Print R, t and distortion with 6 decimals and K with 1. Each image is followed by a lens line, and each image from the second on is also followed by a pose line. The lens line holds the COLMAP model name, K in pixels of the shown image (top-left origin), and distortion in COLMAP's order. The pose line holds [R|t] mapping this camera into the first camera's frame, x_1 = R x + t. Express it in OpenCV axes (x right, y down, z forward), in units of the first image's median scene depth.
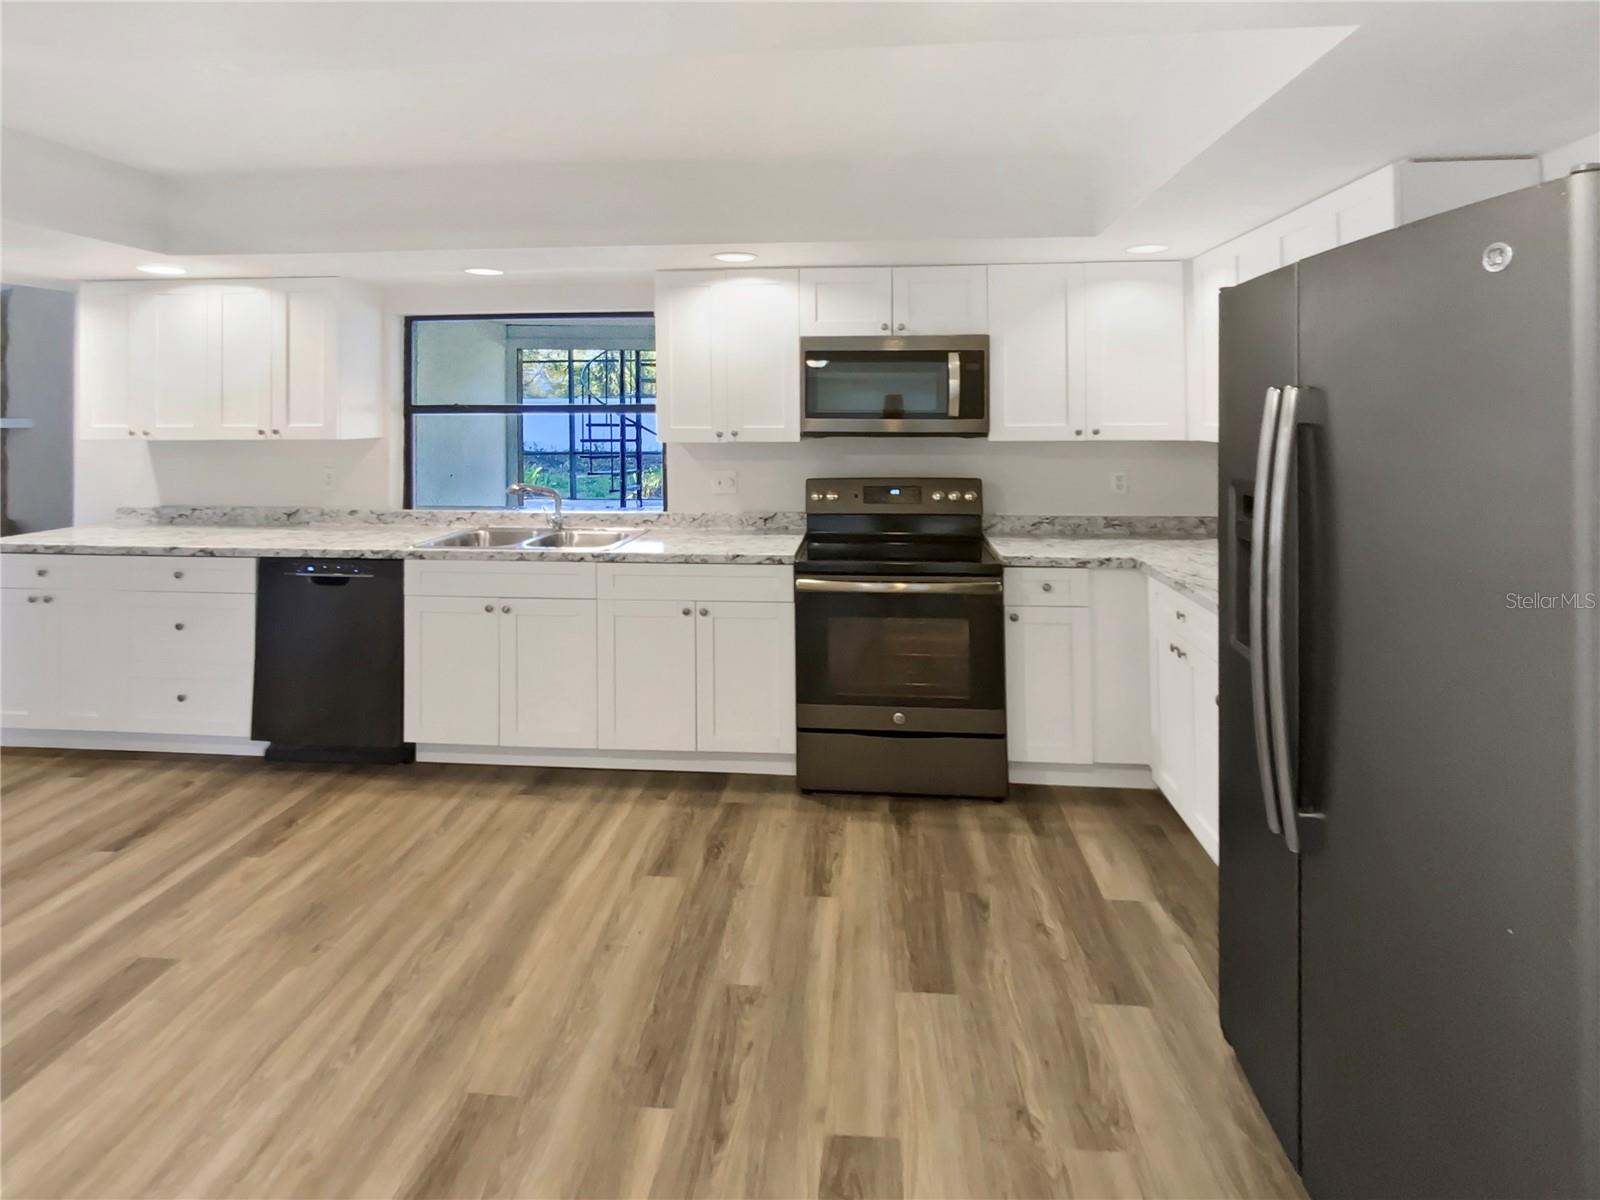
lens RADIAL K [[836.6, 0, 800.0], [0, 836.6, 600.0], [0, 0, 1]] dist [0.043482, -0.037782]
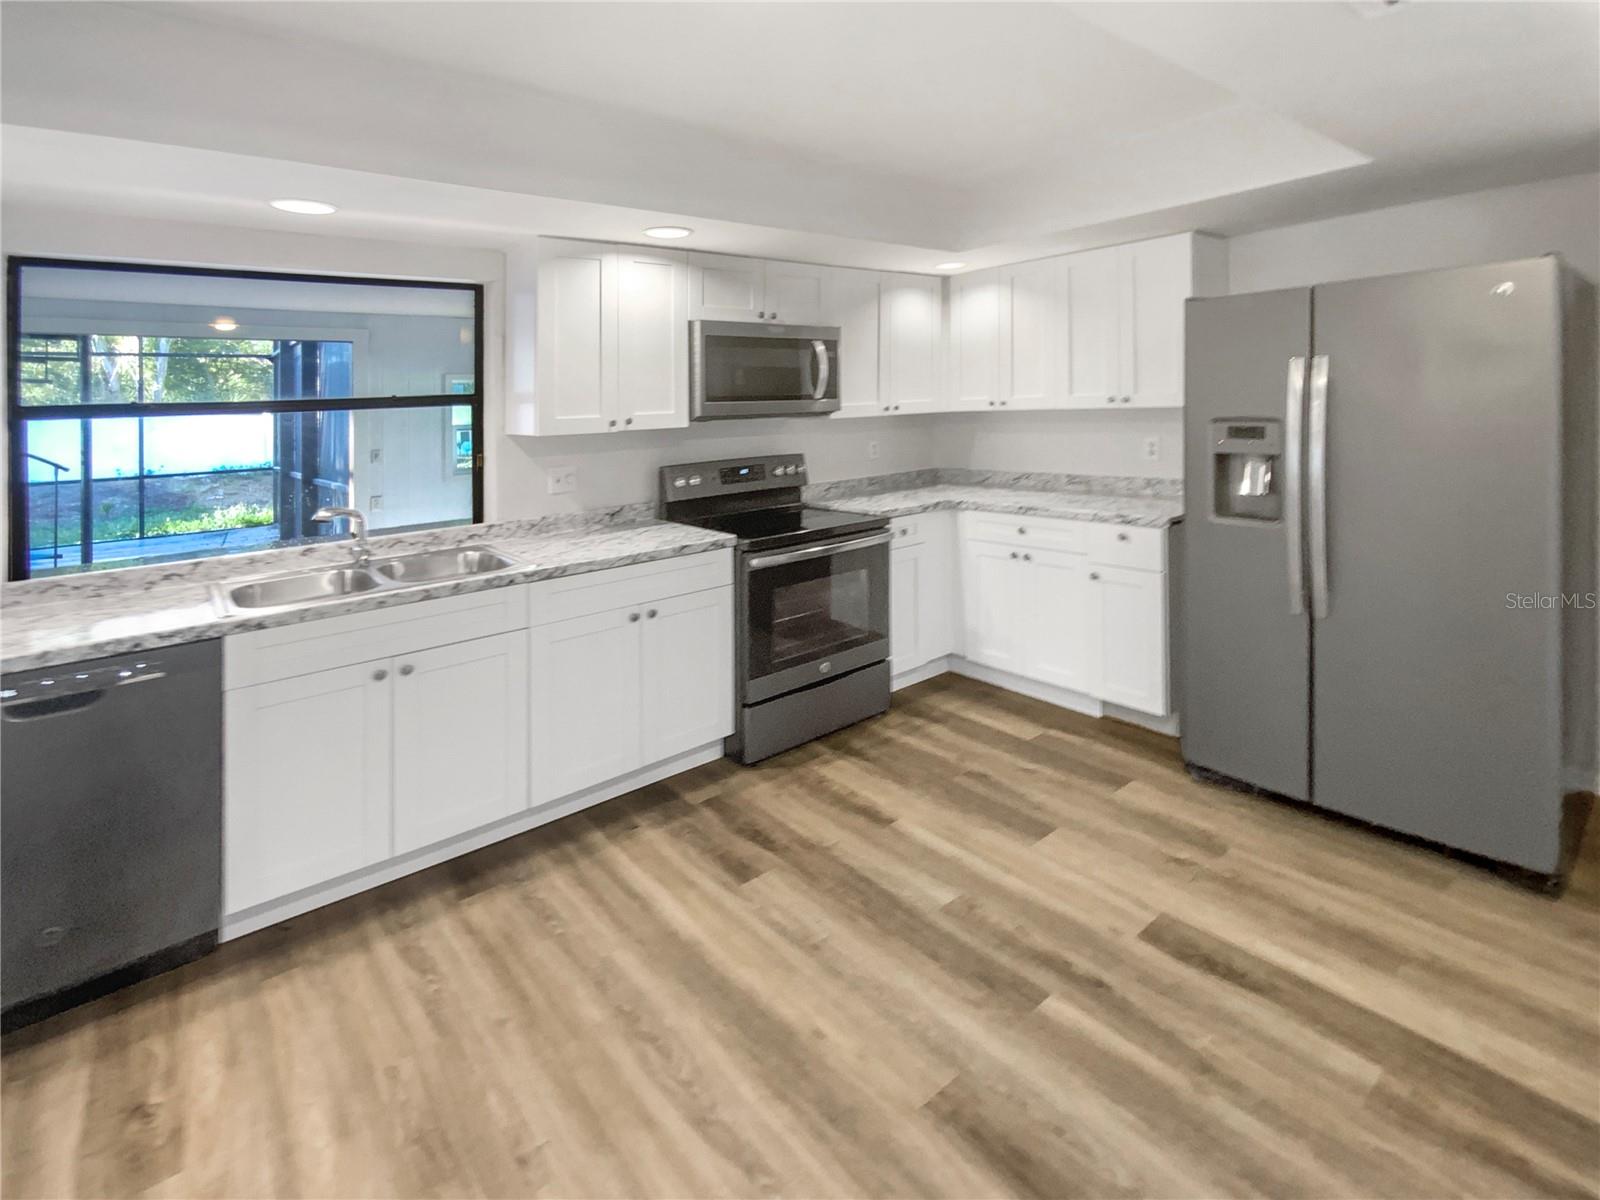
lens RADIAL K [[783.2, 0, 800.0], [0, 783.2, 600.0], [0, 0, 1]] dist [0.003202, 0.000722]
pose [[0.688352, -0.198392, 0.697719, -0.629697], [0.192649, 0.977329, 0.087835, -0.046653], [-0.699327, 0.073953, 0.710966, 0.276716]]
